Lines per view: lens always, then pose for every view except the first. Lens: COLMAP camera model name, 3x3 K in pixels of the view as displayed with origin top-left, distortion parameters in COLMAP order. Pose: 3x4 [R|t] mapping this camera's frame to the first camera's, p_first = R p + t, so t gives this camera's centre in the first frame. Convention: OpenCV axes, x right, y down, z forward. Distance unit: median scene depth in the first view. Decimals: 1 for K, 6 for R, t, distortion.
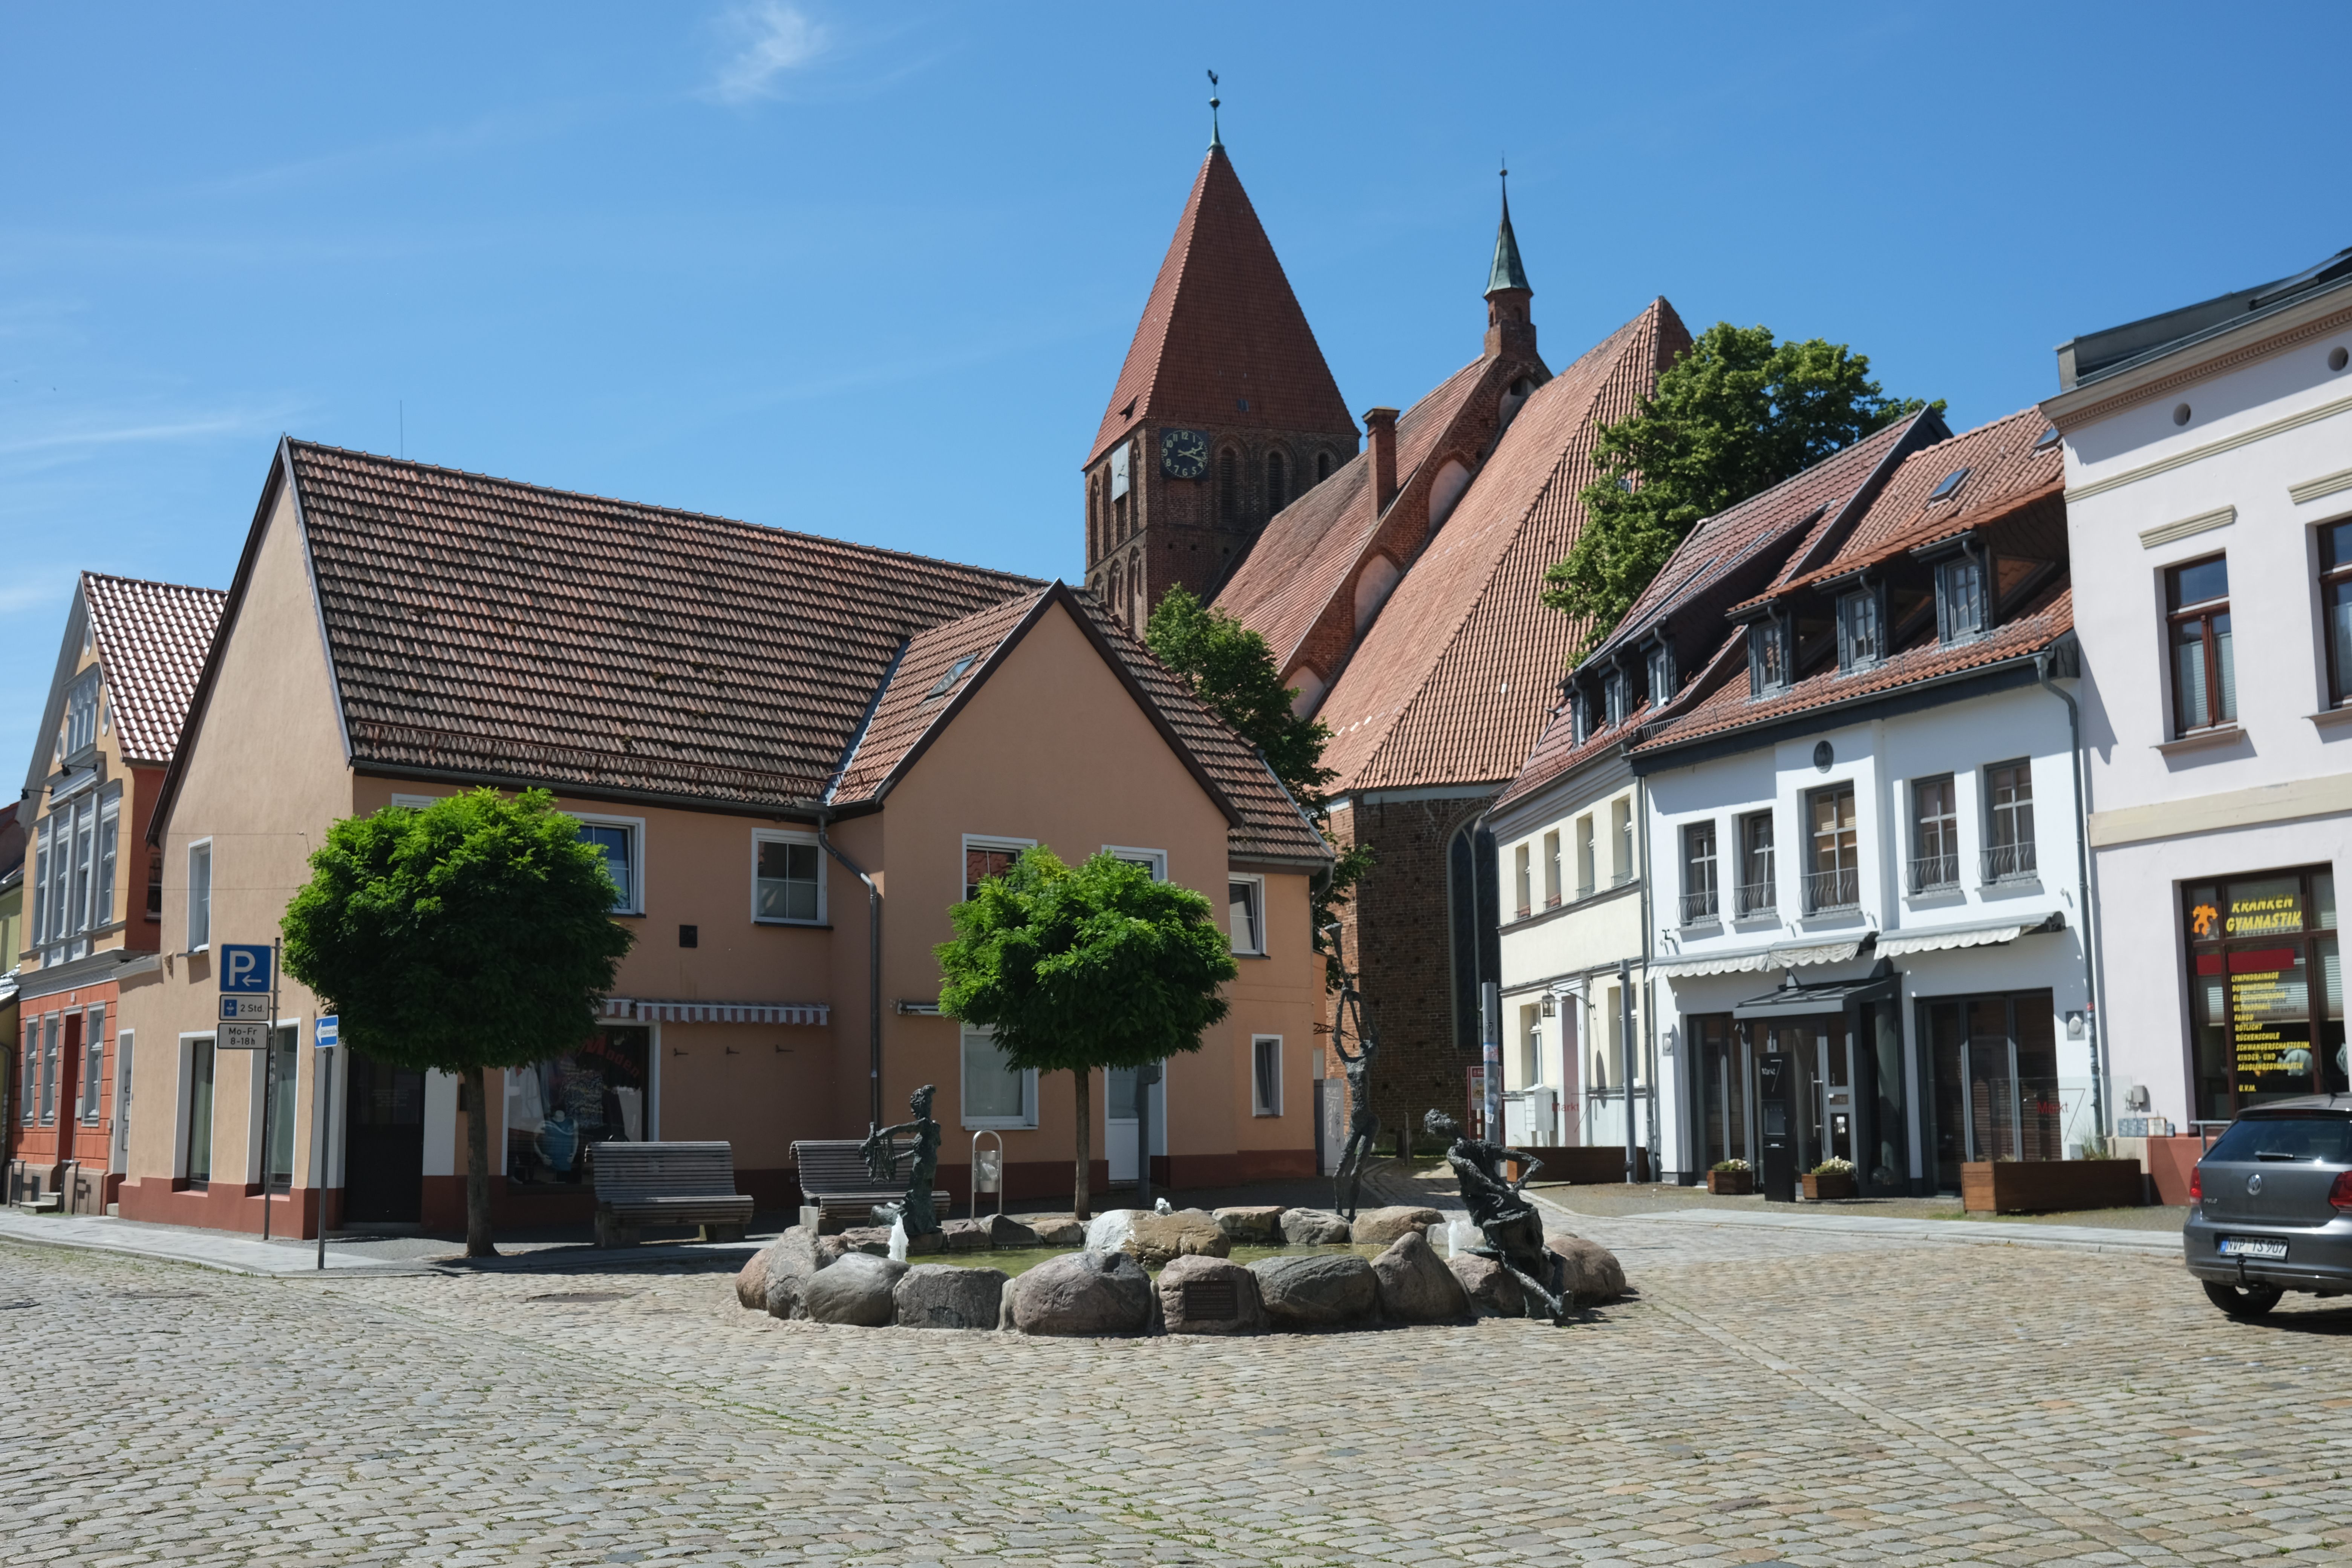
lens RADIAL K [[2376.4, 0, 1179.3], [0, 2376.4, 813.9], [0, 0, 1]] dist [-0.061971, 0.149869]
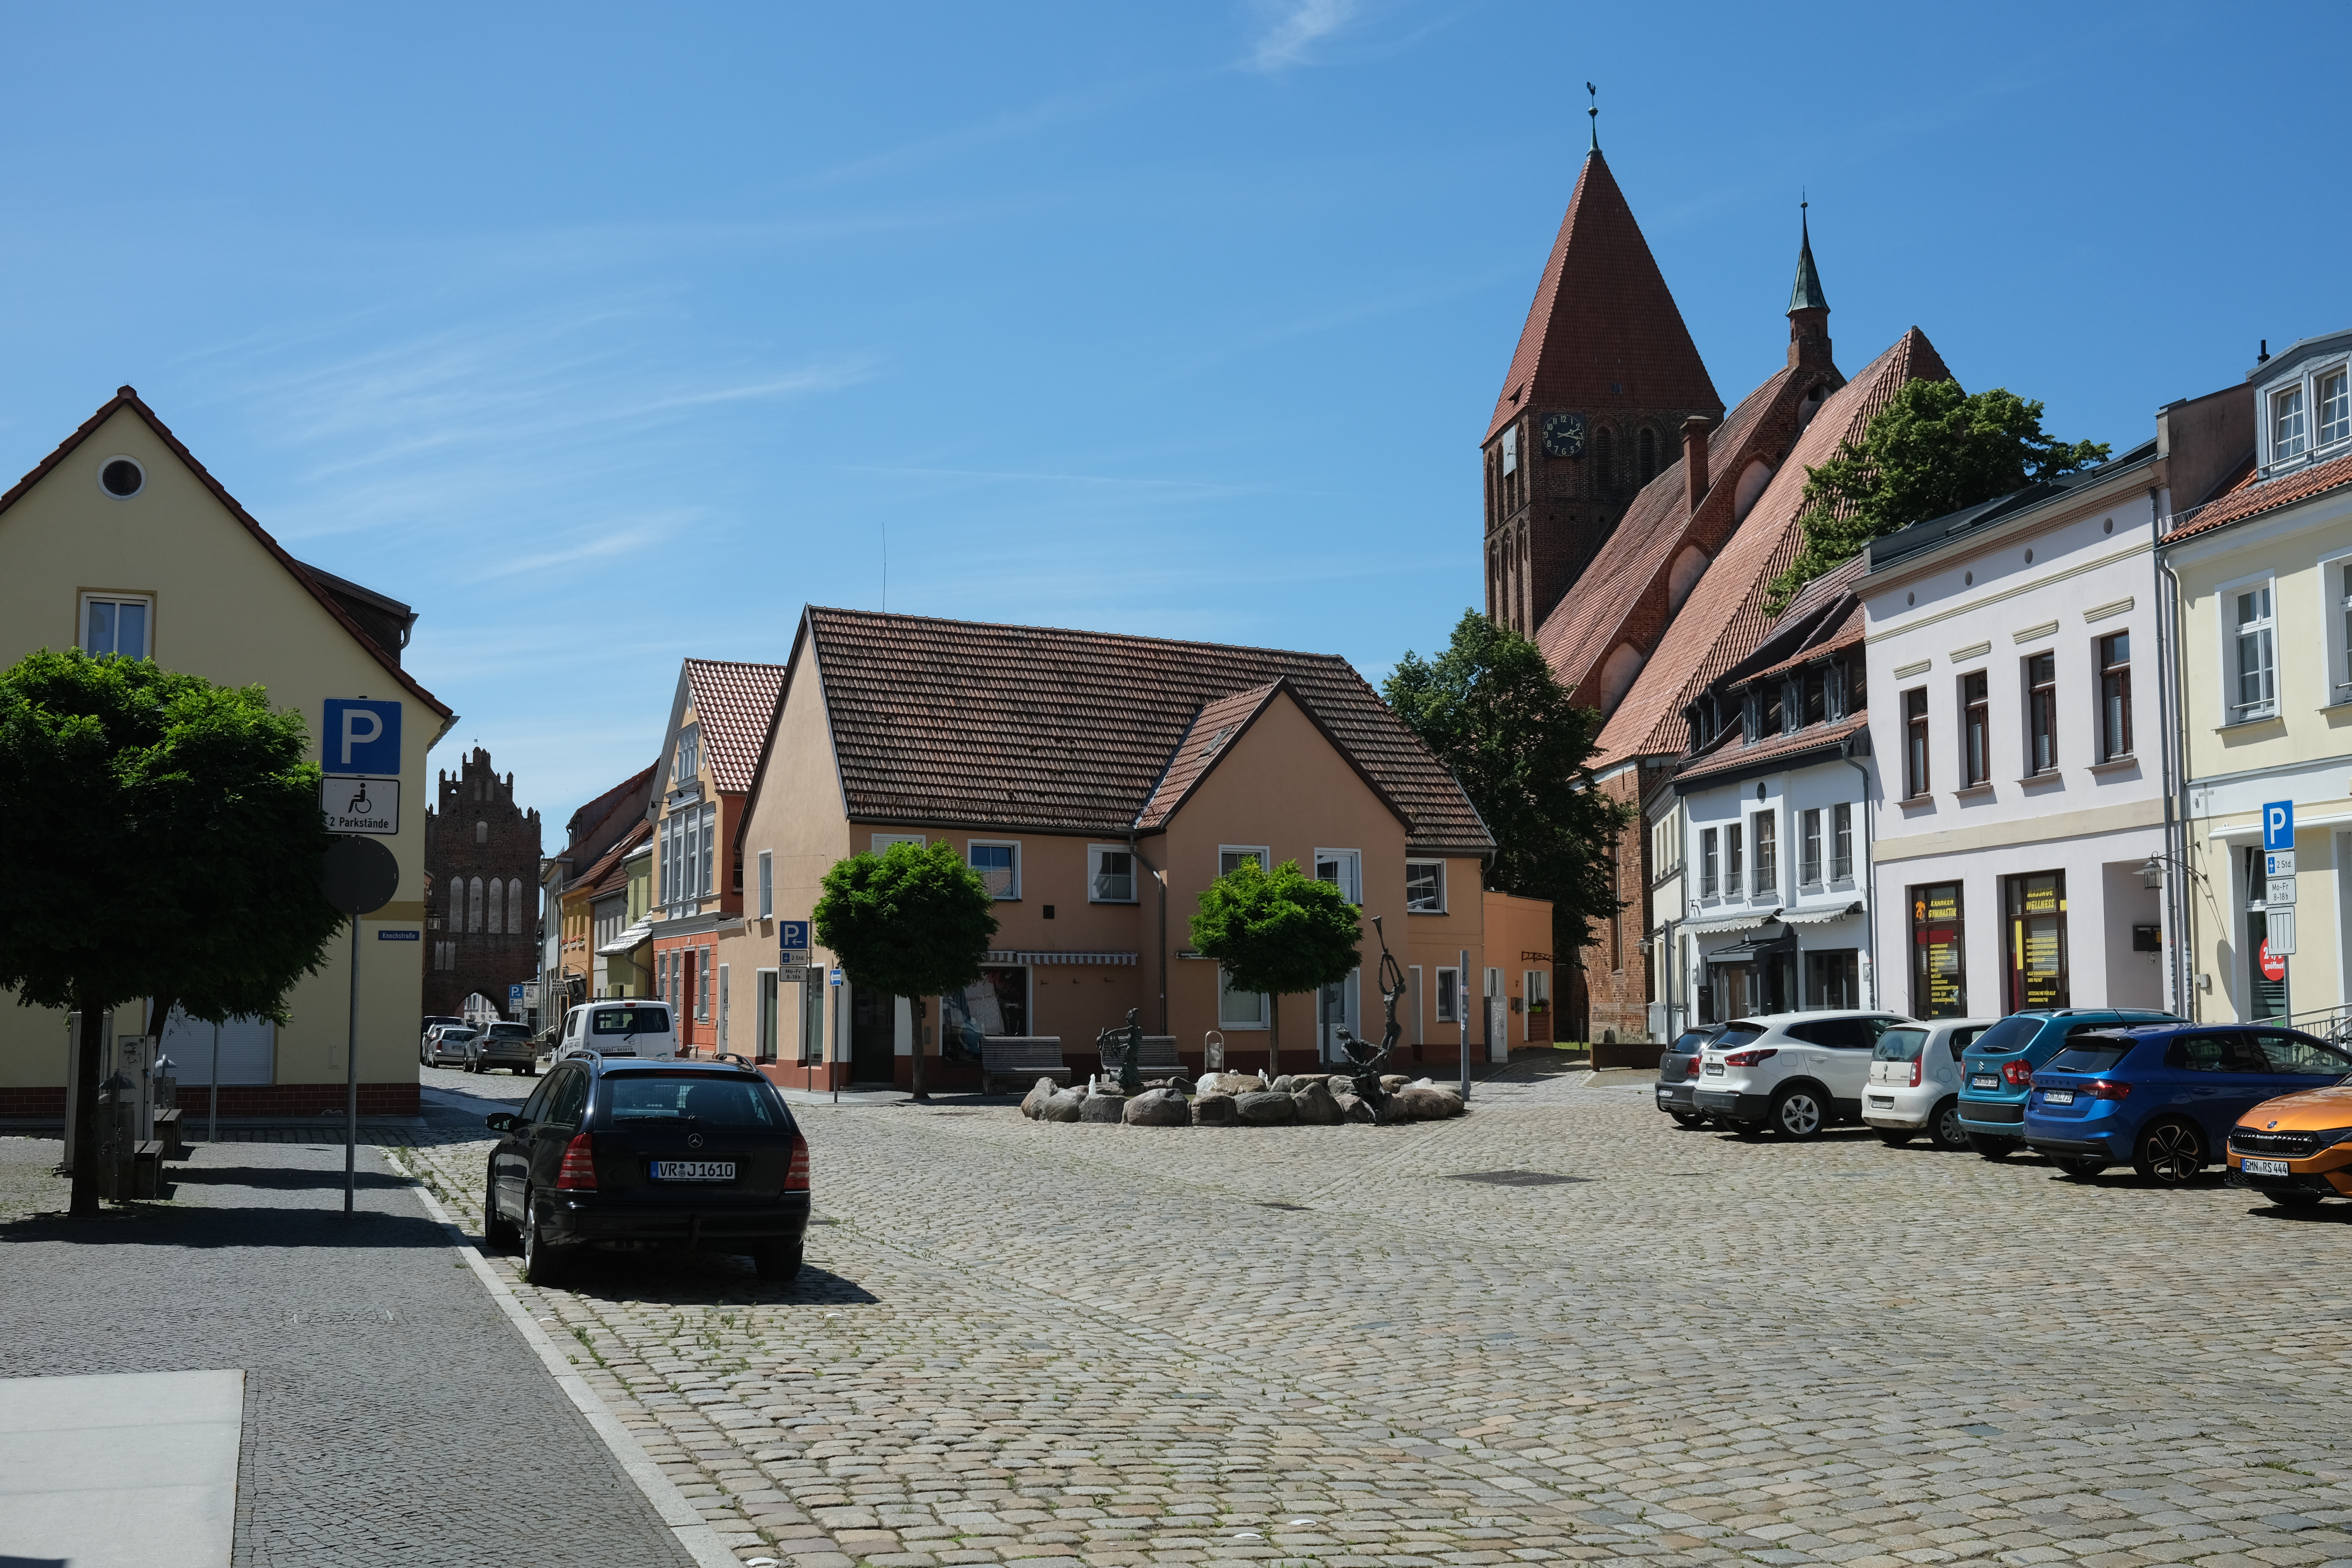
lens RADIAL K [[2372.2, 0, 1178.8], [0, 2372.2, 812.5], [0, 0, 1]] dist [-0.058093, 0.137679]
pose [[0.977140, -0.011766, -0.212272, 0.213310], [0.020995, 0.998927, 0.041277, -0.077032], [0.211559, -0.044790, 0.976338, -0.538260]]
